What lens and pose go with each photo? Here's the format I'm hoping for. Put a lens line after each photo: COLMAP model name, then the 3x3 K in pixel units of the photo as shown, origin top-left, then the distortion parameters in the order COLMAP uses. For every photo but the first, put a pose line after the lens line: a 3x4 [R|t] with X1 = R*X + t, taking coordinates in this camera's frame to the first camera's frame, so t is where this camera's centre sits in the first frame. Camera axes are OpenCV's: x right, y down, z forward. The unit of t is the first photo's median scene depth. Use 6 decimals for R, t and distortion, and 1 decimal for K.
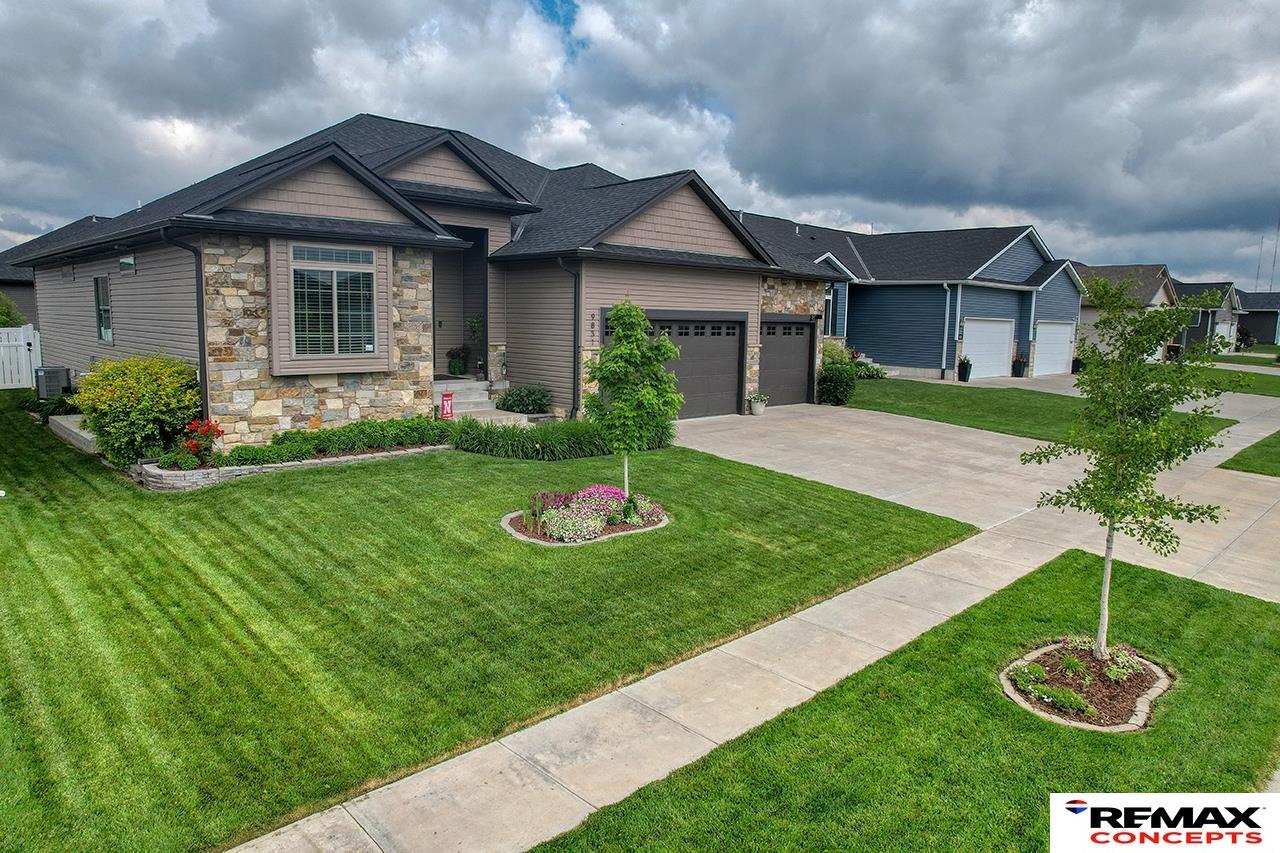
lens RADIAL K [[818.2, 0, 640.0], [0, 818.2, 426.5], [0, 0, 1]] dist [-0.048226, 0.000721]
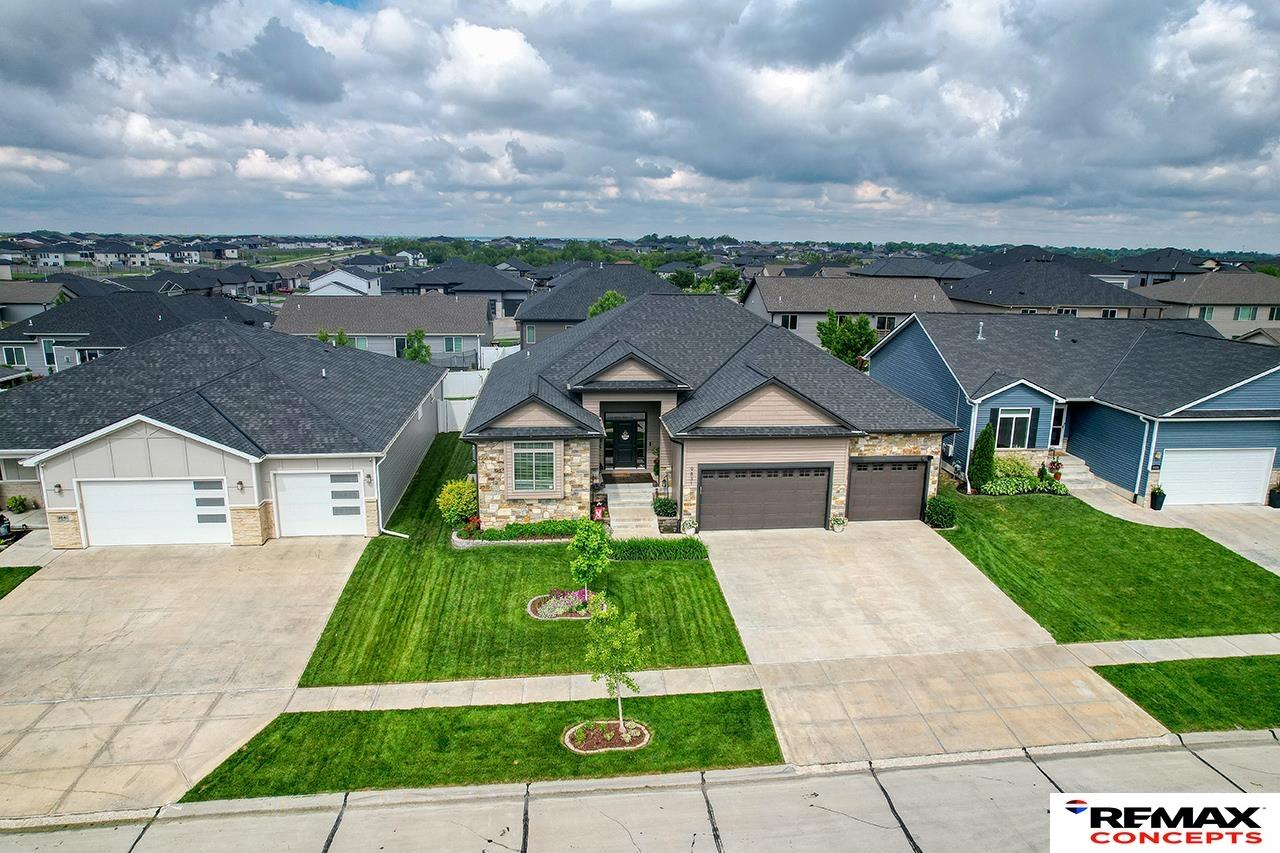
lens RADIAL K [[818.2, 0, 640.0], [0, 818.2, 426.5], [0, 0, 1]] dist [-0.048226, 0.000721]
pose [[0.788543, 0.130407, -0.600994, 1.029217], [-0.078650, 0.990618, 0.111756, -0.479944], [0.609930, -0.040856, 0.791402, -0.475367]]
